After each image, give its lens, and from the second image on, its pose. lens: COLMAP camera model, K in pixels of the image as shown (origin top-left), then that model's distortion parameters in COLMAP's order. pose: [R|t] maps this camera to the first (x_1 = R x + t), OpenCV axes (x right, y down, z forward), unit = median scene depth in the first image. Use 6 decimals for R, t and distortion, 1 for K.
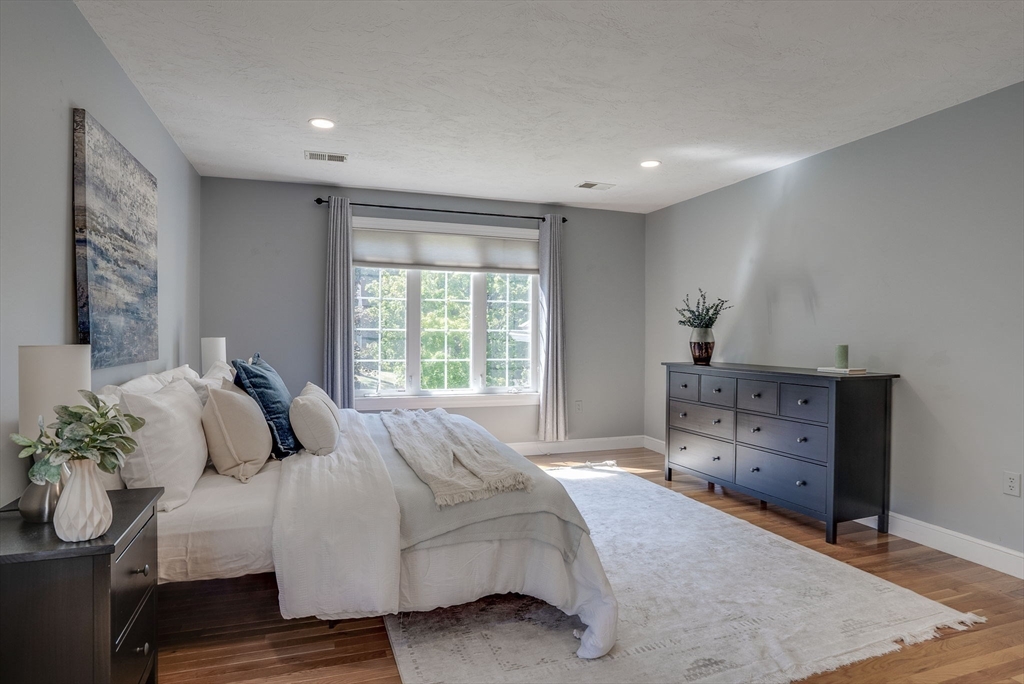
lens RADIAL K [[557.1, 0, 512.0], [0, 557.1, 342.0], [0, 0, 1]] dist [-0.022798, 0.000720]
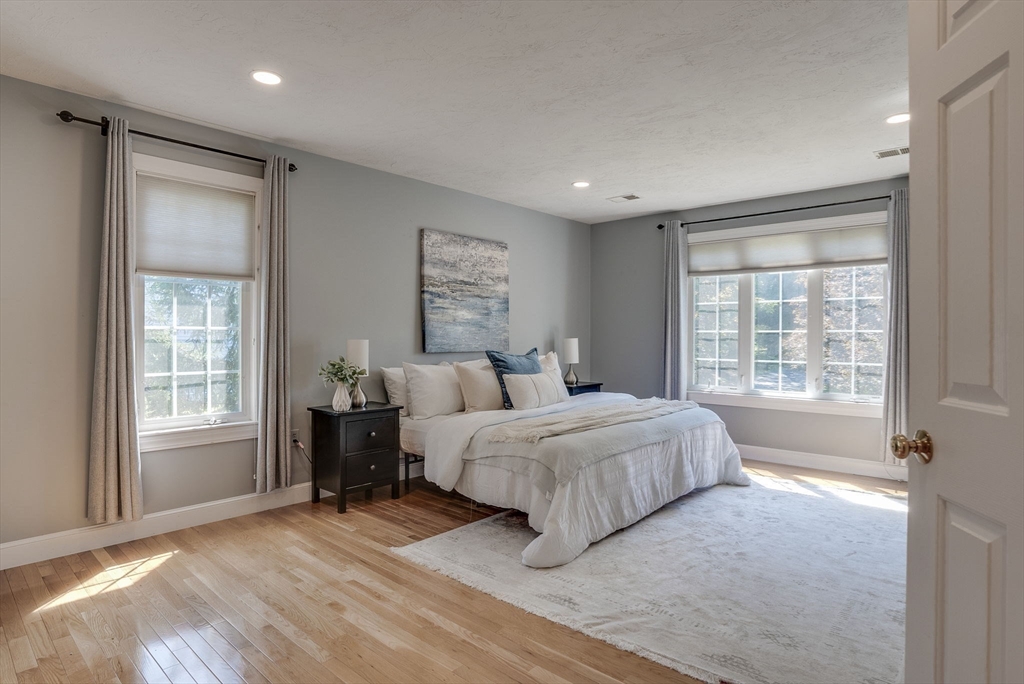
lens RADIAL K [[557.1, 0, 512.0], [0, 557.1, 342.0], [0, 0, 1]] dist [-0.022798, 0.000720]
pose [[0.489750, 0.006571, -0.871838, 0.542322], [-0.011047, 0.999938, 0.001330, 0.001852], [0.871793, 0.008980, 0.489792, 0.110655]]
